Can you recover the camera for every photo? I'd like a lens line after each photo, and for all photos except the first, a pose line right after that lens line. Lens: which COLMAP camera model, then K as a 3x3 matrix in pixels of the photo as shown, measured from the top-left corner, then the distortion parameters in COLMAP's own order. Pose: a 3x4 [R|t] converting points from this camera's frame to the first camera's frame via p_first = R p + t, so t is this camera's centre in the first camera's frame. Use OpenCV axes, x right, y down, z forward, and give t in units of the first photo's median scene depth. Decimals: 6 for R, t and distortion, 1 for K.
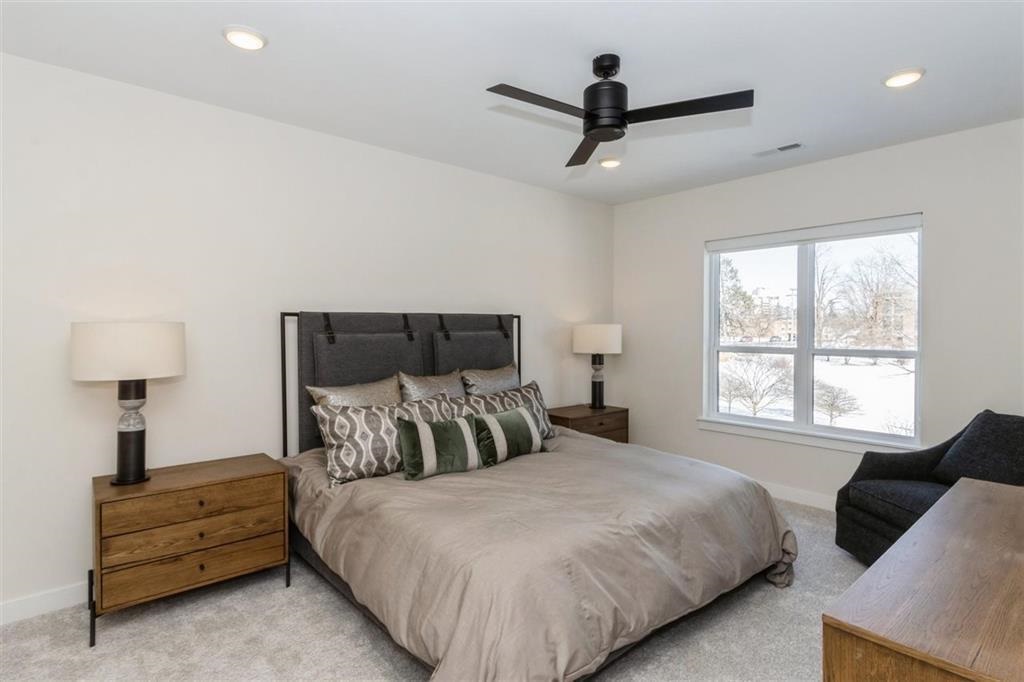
lens RADIAL K [[494.7, 0, 513.5], [0, 494.7, 347.9], [0, 0, 1]] dist [-0.022132, -0.000280]
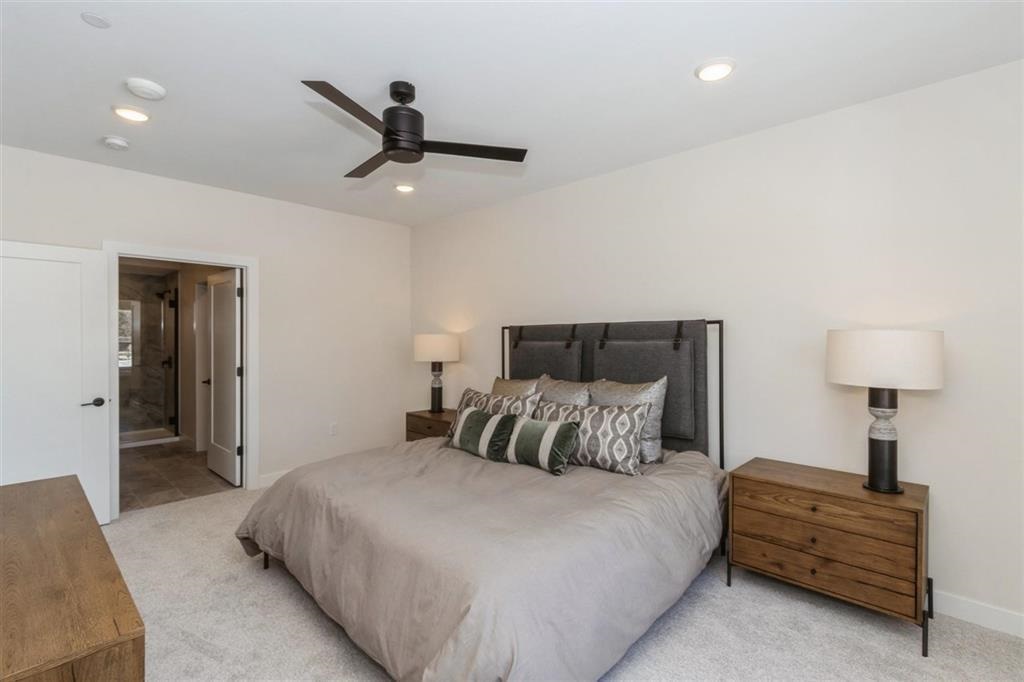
lens RADIAL K [[493.8, 0, 512.4], [0, 493.8, 348.3], [0, 0, 1]] dist [-0.000026, -0.000513]
pose [[0.085313, 0.023222, -0.996084, 0.777835], [-0.040219, 0.998994, 0.019845, -0.027828], [0.995542, 0.038368, 0.086161, 0.676009]]
